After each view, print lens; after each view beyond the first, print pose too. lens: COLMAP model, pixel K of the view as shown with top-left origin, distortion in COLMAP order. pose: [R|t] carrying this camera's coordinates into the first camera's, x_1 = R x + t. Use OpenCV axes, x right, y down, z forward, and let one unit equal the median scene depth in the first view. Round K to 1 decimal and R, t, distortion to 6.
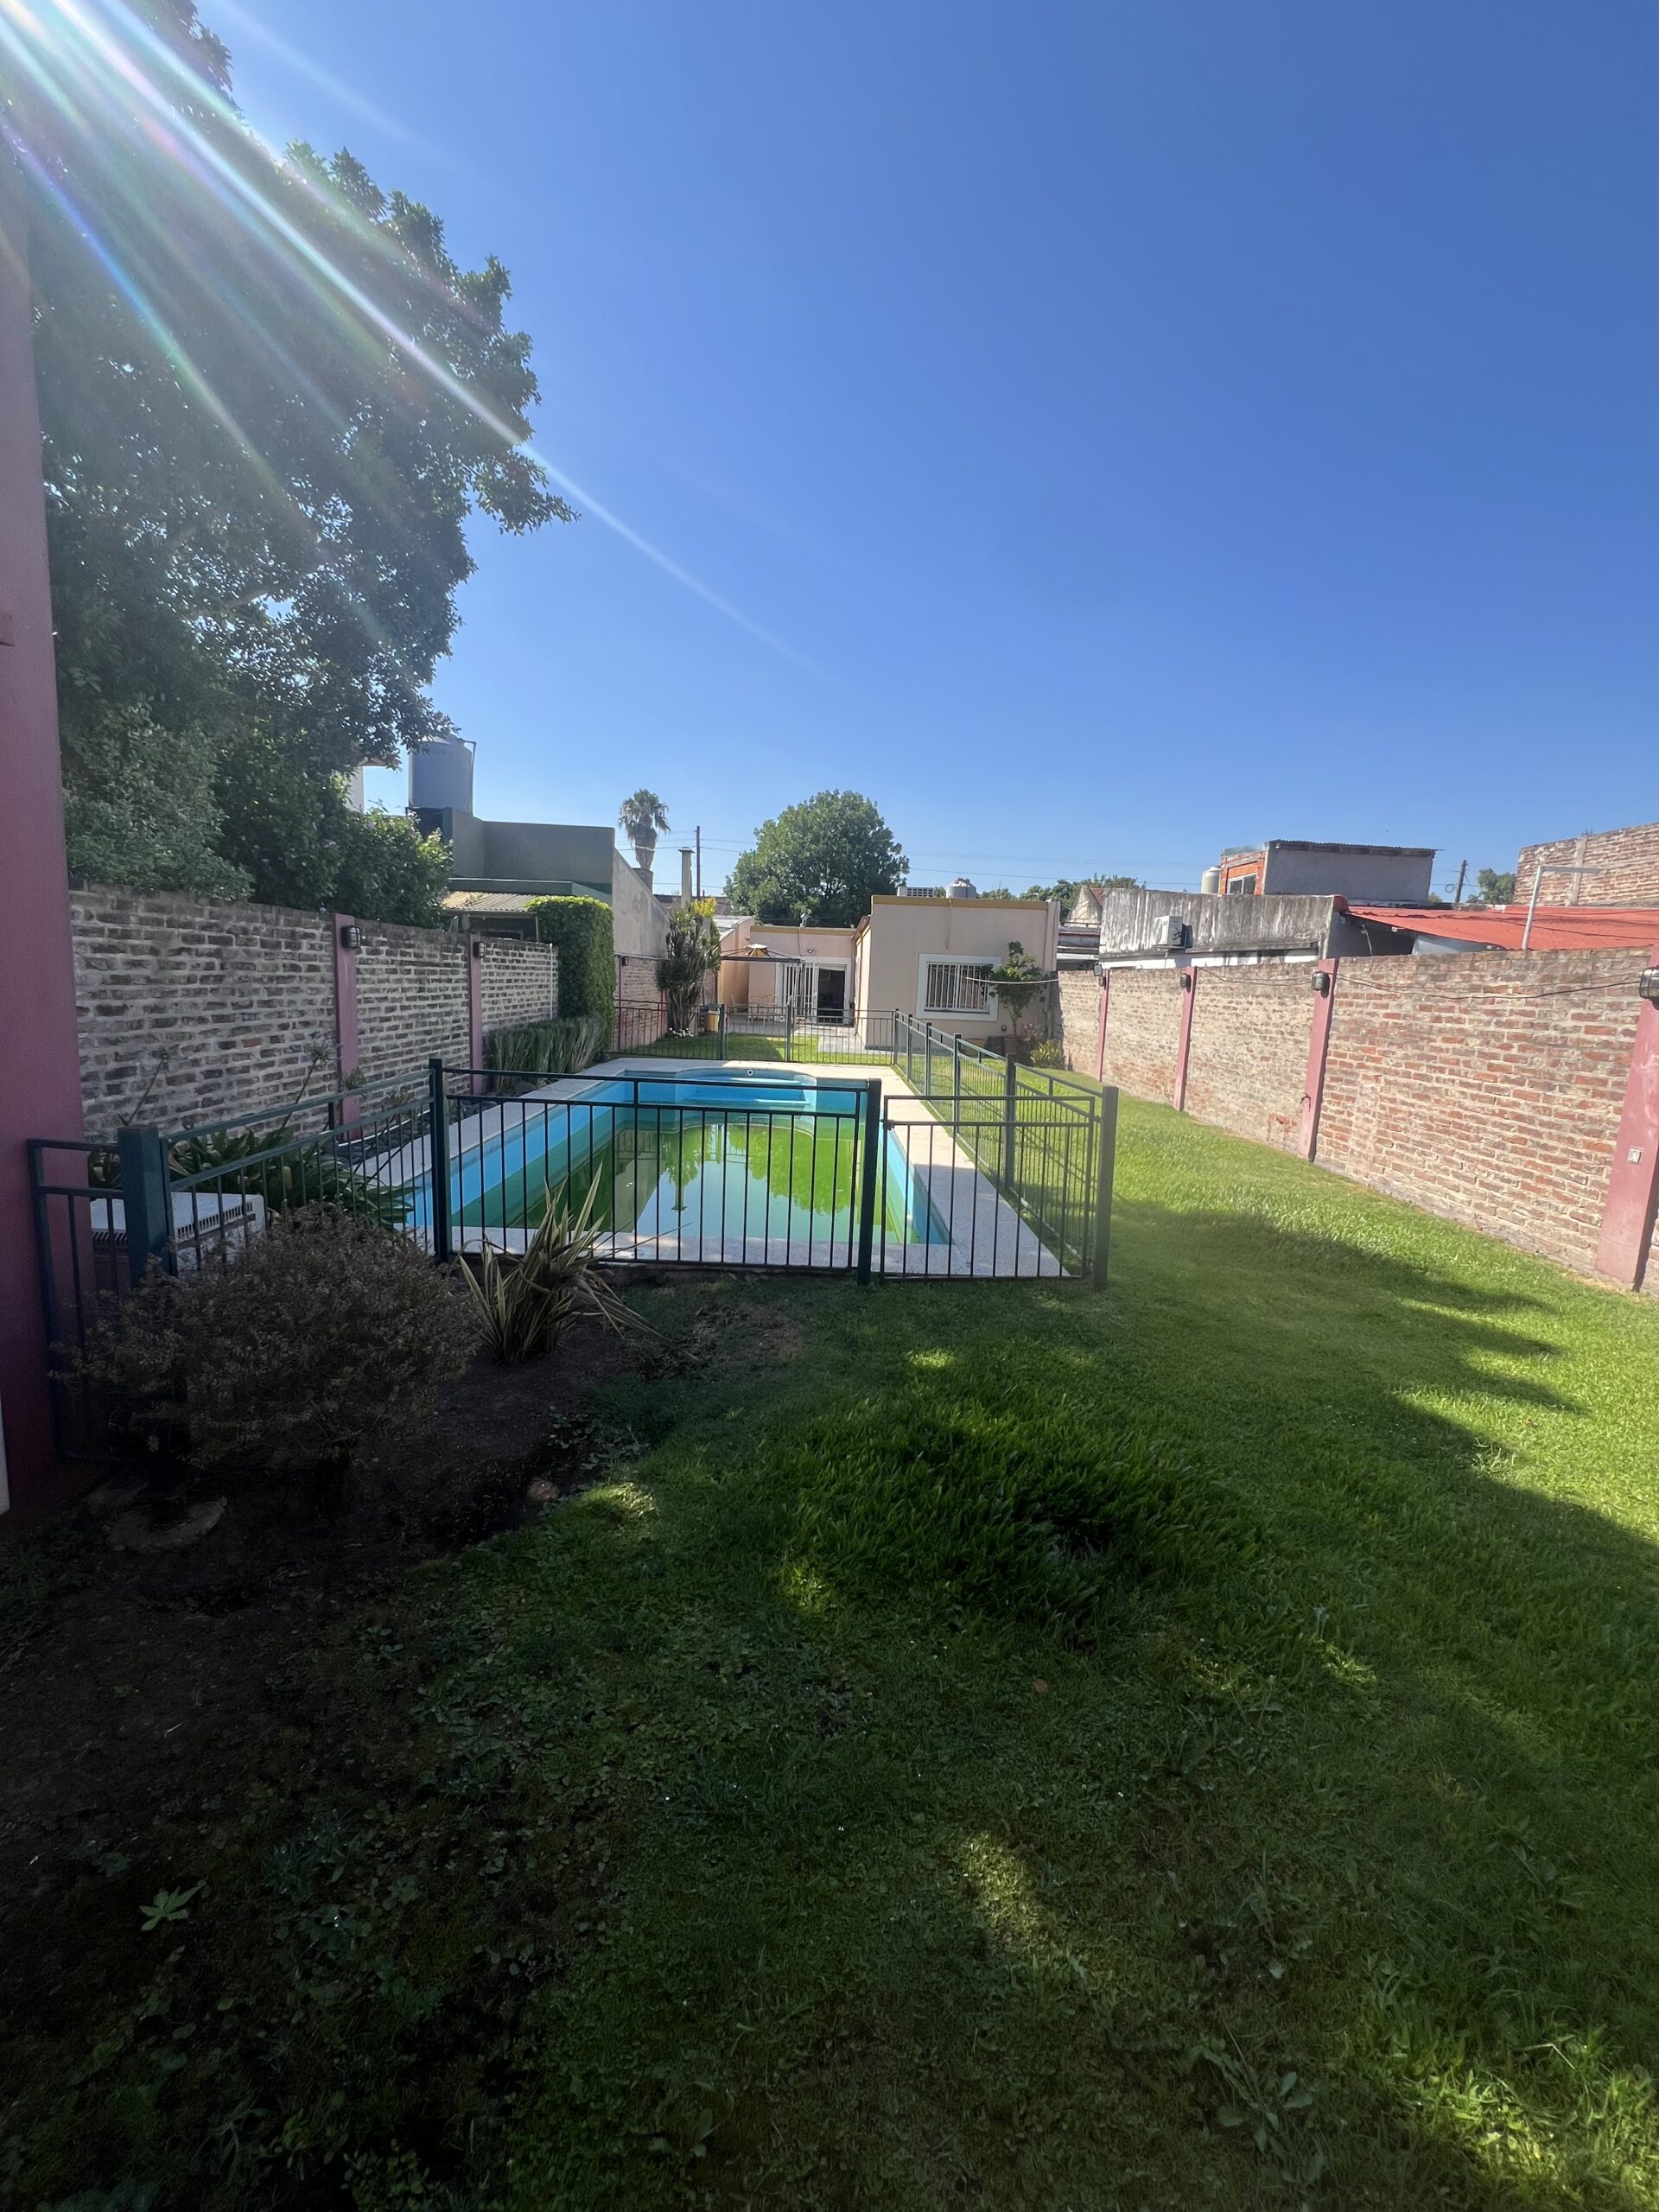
lens RADIAL K [[885.9, 0, 833.0], [0, 885.9, 1101.5], [0, 0, 1]] dist [-0.004956, 0.001585]
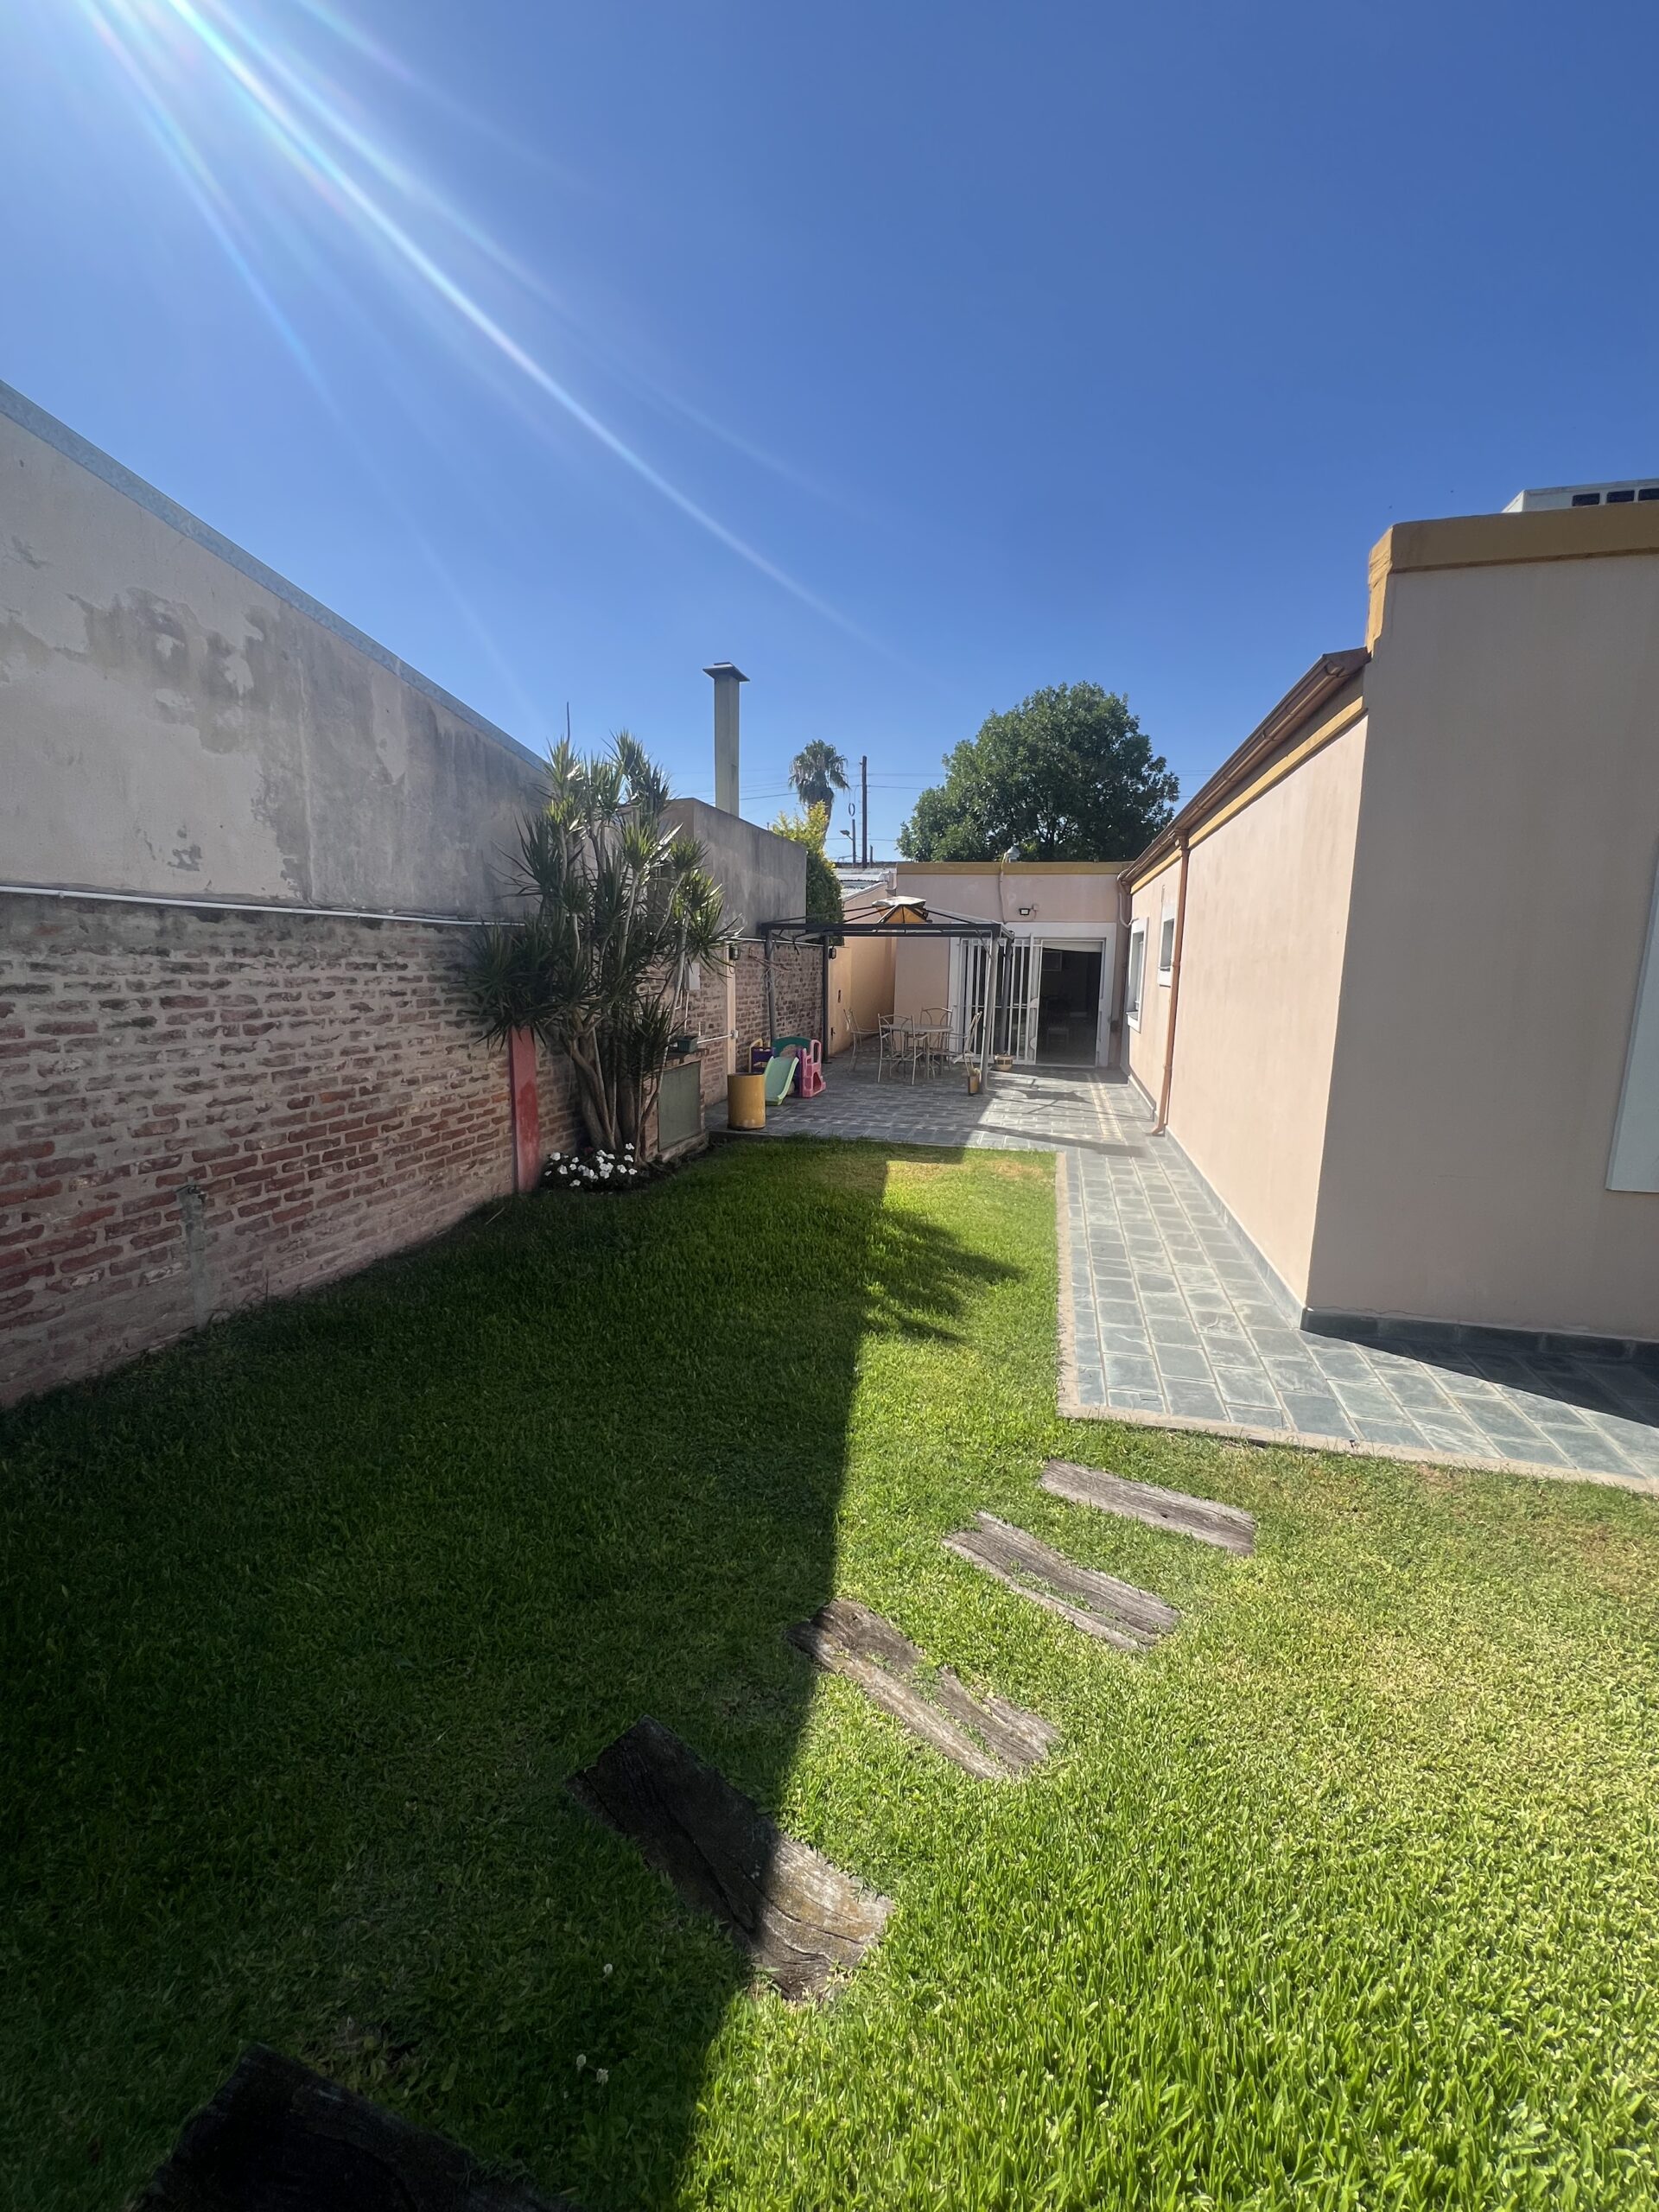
lens RADIAL K [[885.9, 0, 833.0], [0, 885.9, 1101.5], [0, 0, 1]] dist [-0.004956, 0.001585]
pose [[0.973293, 0.011381, -0.229284, -0.037121], [-0.007743, 0.999830, 0.016760, -0.179179], [0.229436, -0.014537, 0.973215, 1.223452]]
